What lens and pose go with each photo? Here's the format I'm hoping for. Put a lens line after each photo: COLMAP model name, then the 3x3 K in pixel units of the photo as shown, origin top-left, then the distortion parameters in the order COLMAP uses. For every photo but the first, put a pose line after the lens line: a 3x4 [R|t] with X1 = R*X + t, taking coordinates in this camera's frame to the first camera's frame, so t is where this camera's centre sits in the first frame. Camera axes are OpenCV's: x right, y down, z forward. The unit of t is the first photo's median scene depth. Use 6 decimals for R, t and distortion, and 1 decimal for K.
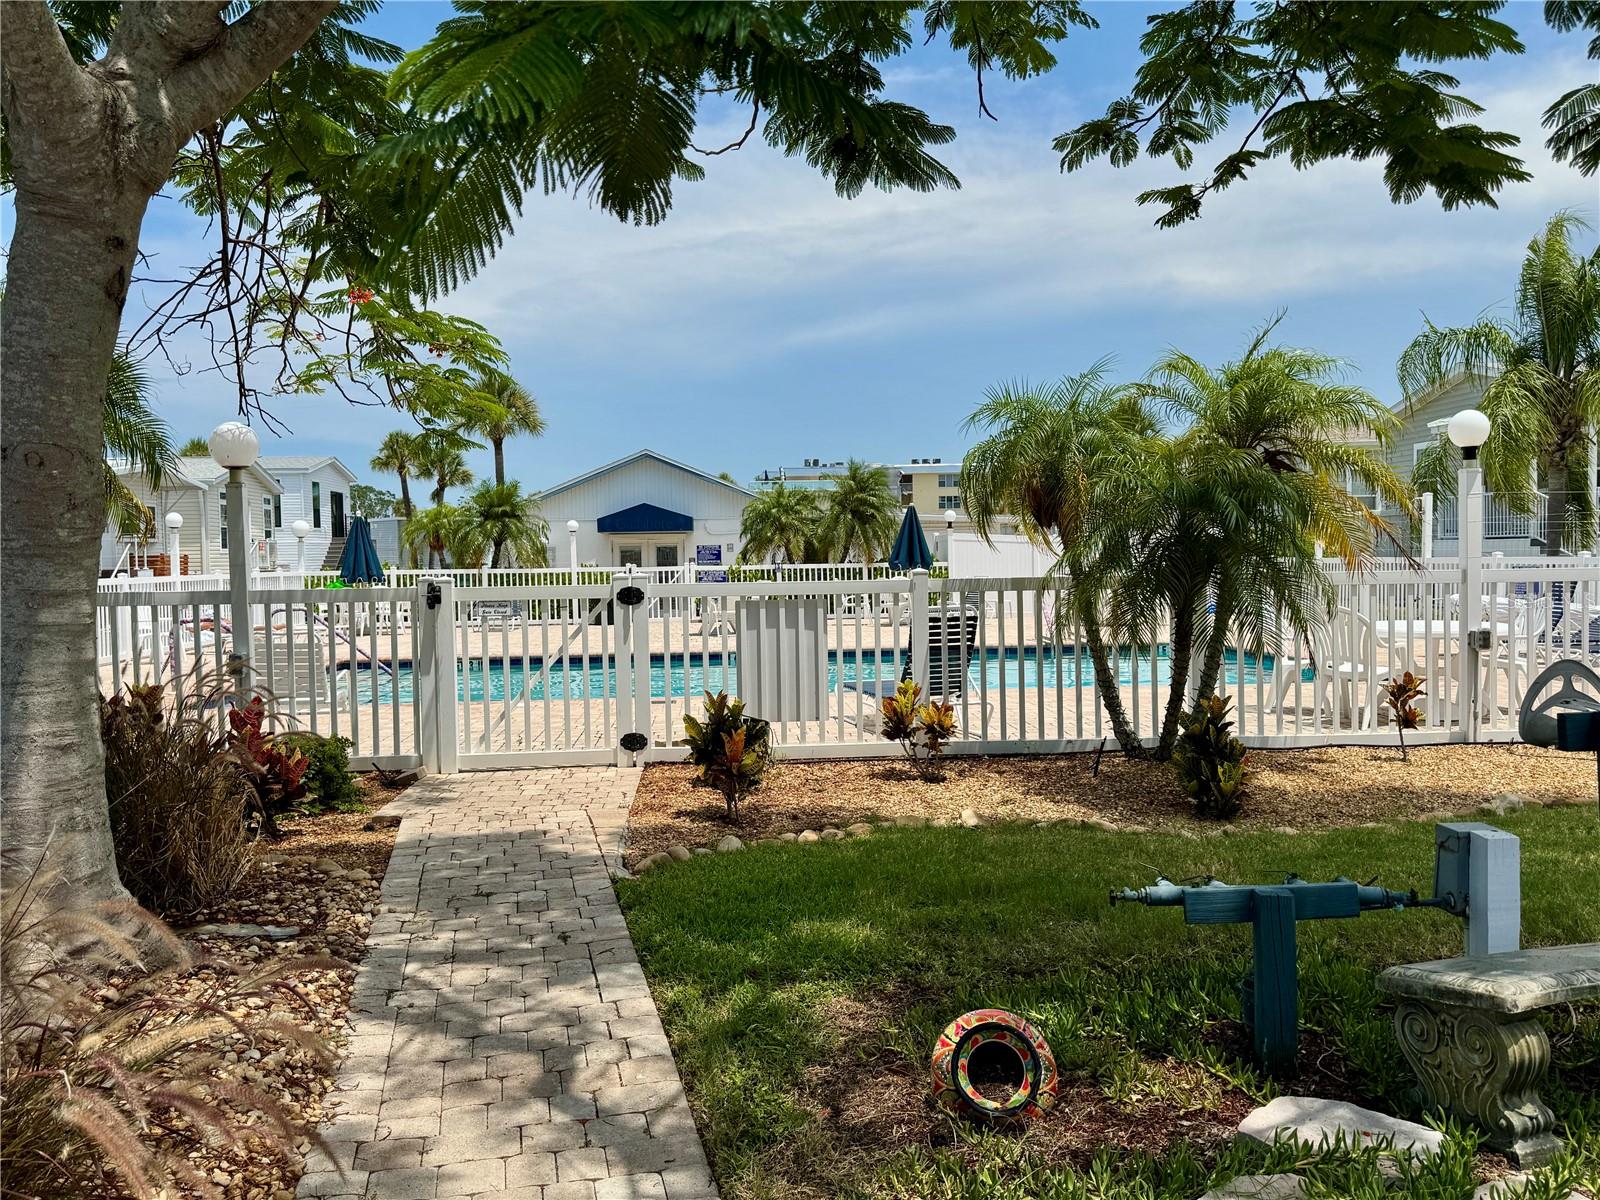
lens RADIAL K [[1279.2, 0, 793.1], [0, 1279.2, 597.9], [0, 0, 1]] dist [0.143736, 0.001308]
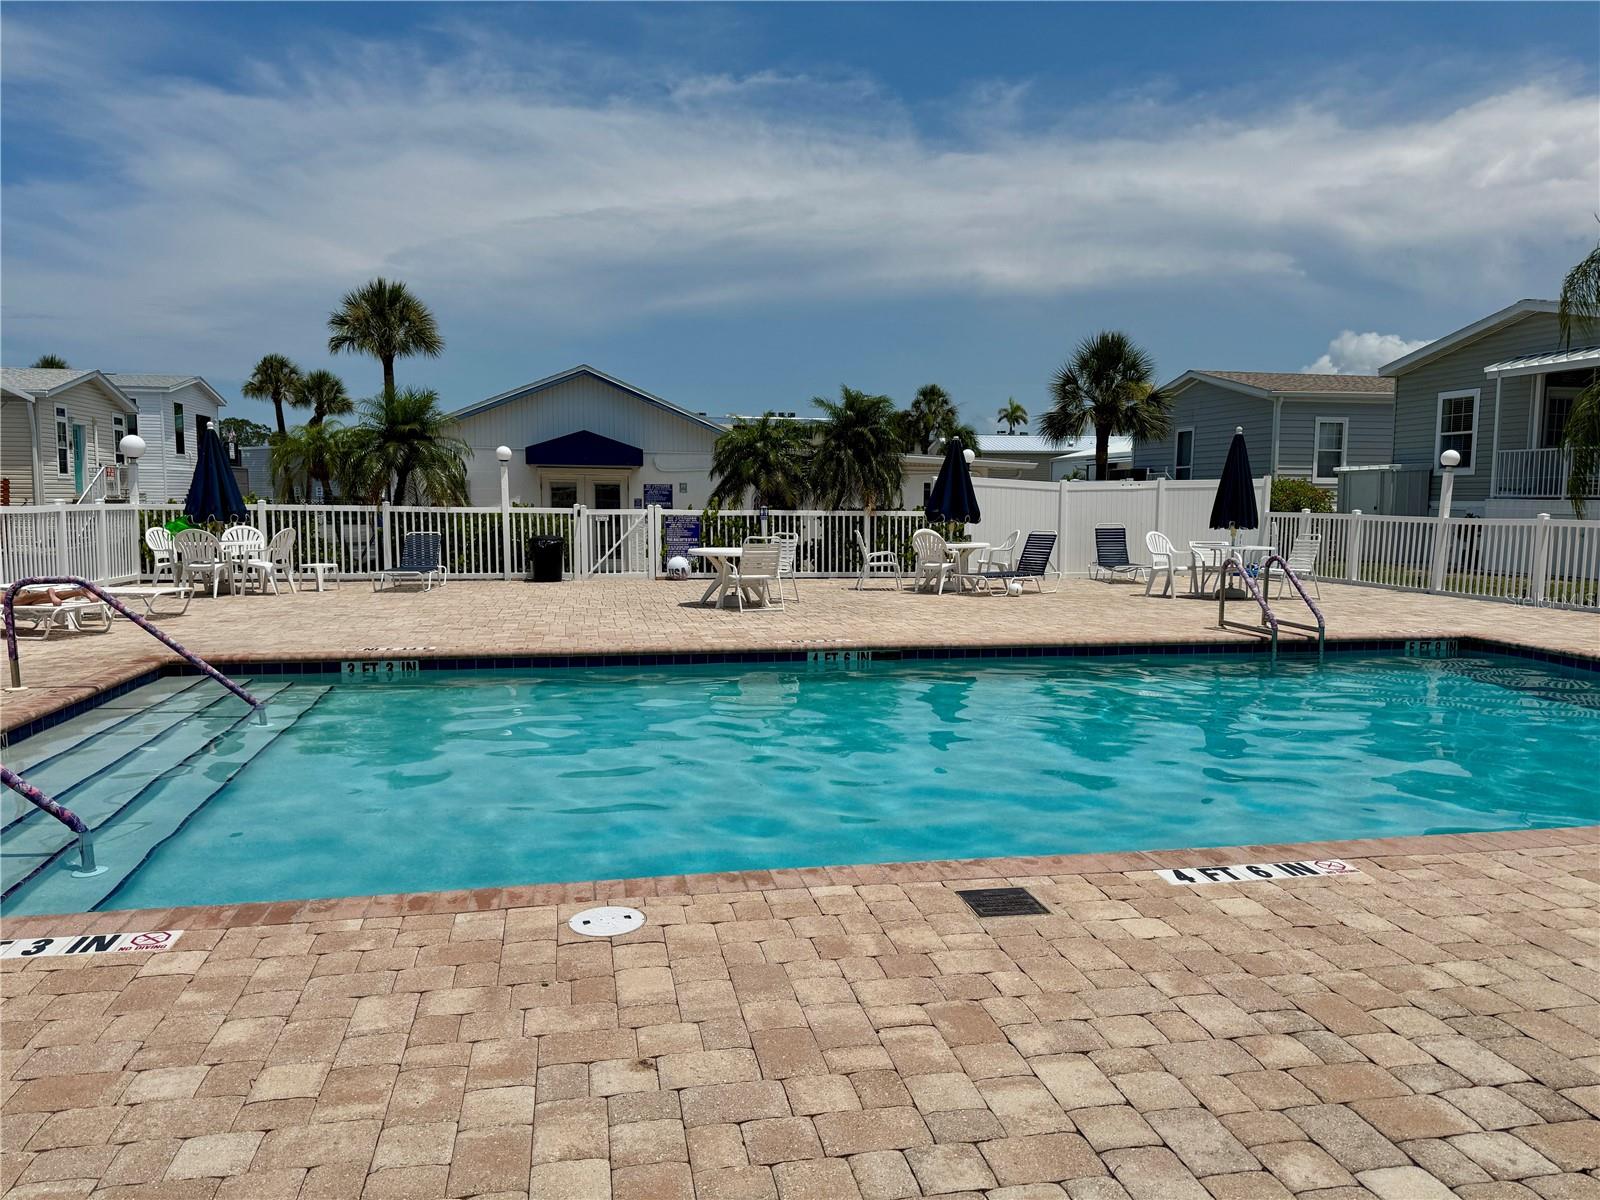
lens RADIAL K [[1104.0, 0, 794.3], [0, 1104.0, 610.5], [0, 0, 1]] dist [0.053252, -0.062621]
pose [[0.990136, 0.011526, 0.139633, -0.080019], [-0.020758, 0.997680, 0.064841, -0.007436], [-0.138562, -0.067100, 0.988078, 0.274185]]
